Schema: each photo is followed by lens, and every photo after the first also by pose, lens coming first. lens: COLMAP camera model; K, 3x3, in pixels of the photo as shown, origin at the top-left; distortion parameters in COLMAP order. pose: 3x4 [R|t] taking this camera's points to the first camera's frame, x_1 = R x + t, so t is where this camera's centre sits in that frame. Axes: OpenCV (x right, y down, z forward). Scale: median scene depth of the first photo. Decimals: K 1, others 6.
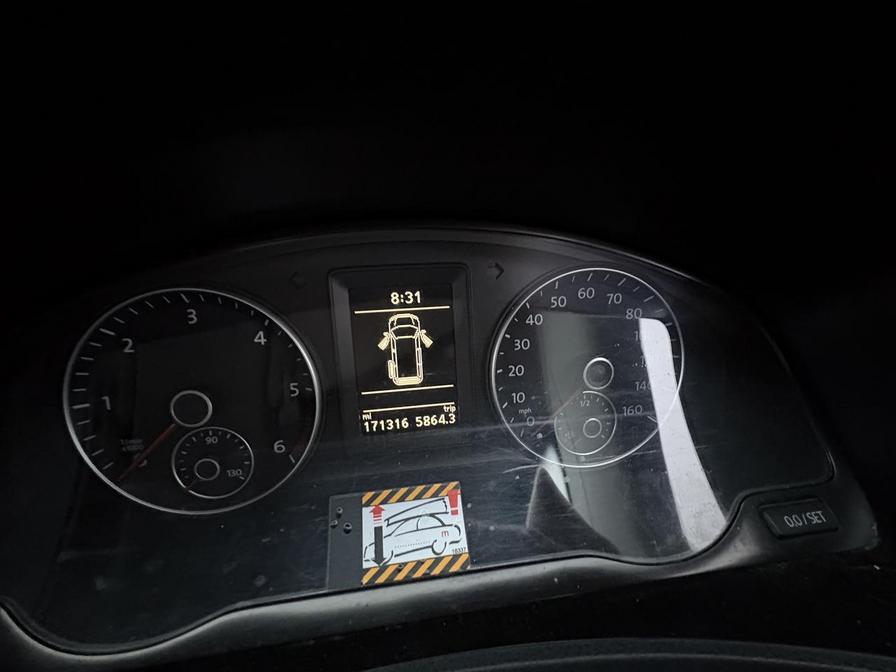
lens RADIAL K [[356.7, 0, 448.7], [0, 356.7, 333.0], [0, 0, 1]] dist [0.001863, -0.000420]
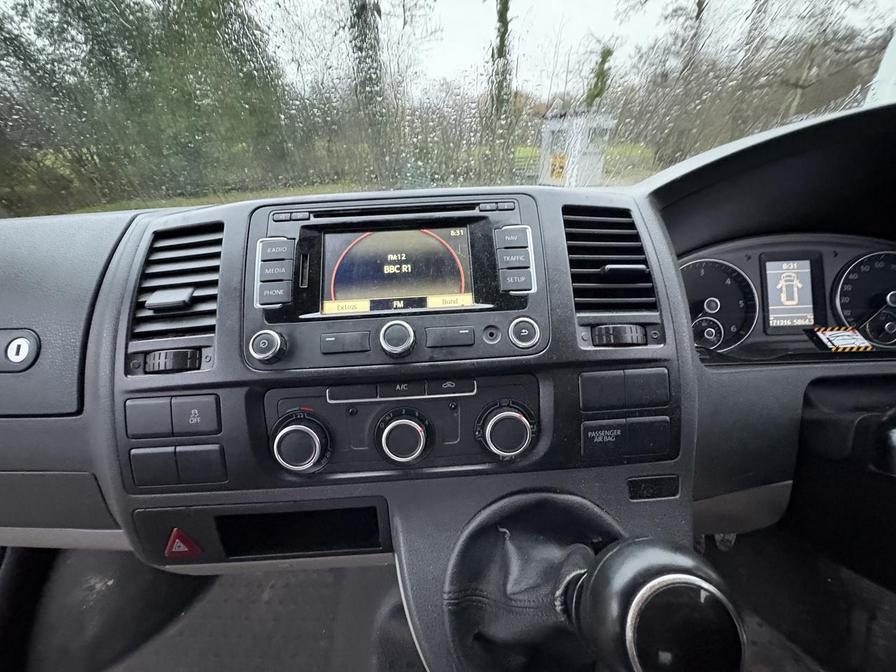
lens RADIAL K [[356.7, 0, 450.1], [0, 356.7, 335.6], [0, 0, 1]] dist [0.001863, -0.000420]
pose [[0.982471, 0.017632, -0.185579, -1.814846], [-0.045054, 0.988463, -0.144604, 0.766972], [0.180888, 0.150431, 0.971931, -1.549394]]
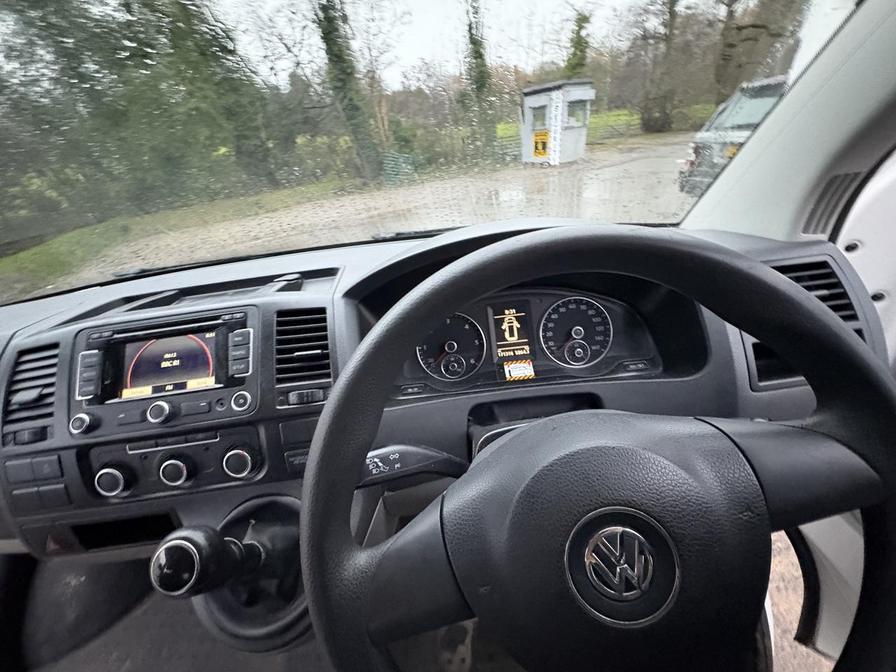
lens RADIAL K [[356.7, 0, 447.8], [0, 356.7, 336.5], [0, 0, 1]] dist [0.001863, -0.000420]
pose [[0.978073, -0.058006, -0.200022, -0.041783], [0.037379, 0.993727, -0.105402, 0.420577], [0.204882, 0.095614, 0.974105, -2.110999]]
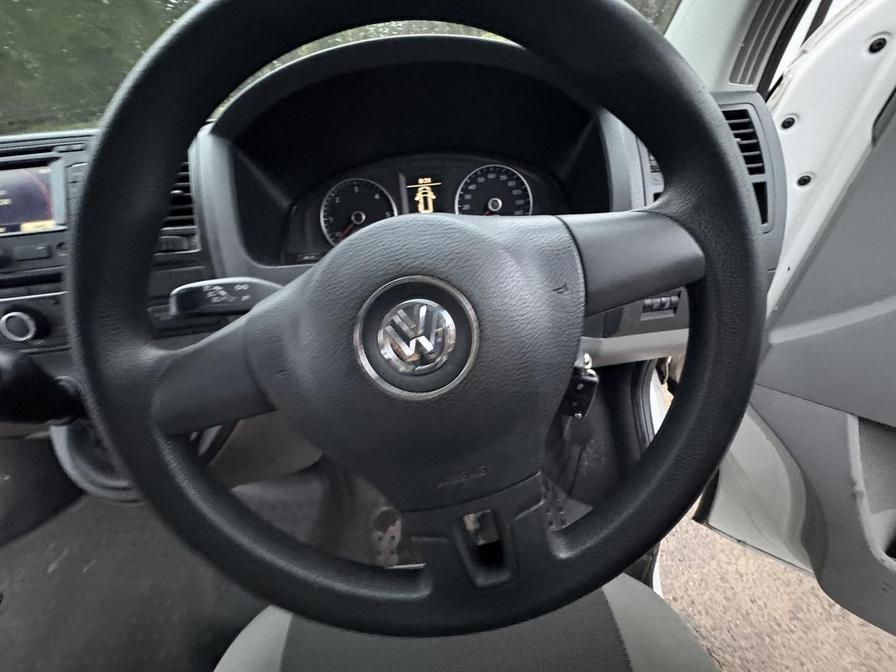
lens RADIAL K [[356.7, 0, 447.5], [0, 356.7, 335.9], [0, 0, 1]] dist [0.001863, -0.000420]
pose [[0.990131, -0.013127, -0.139532, 0.434274], [0.021971, 0.997832, 0.062036, 0.950850], [0.138415, -0.064490, 0.988272, -1.841314]]
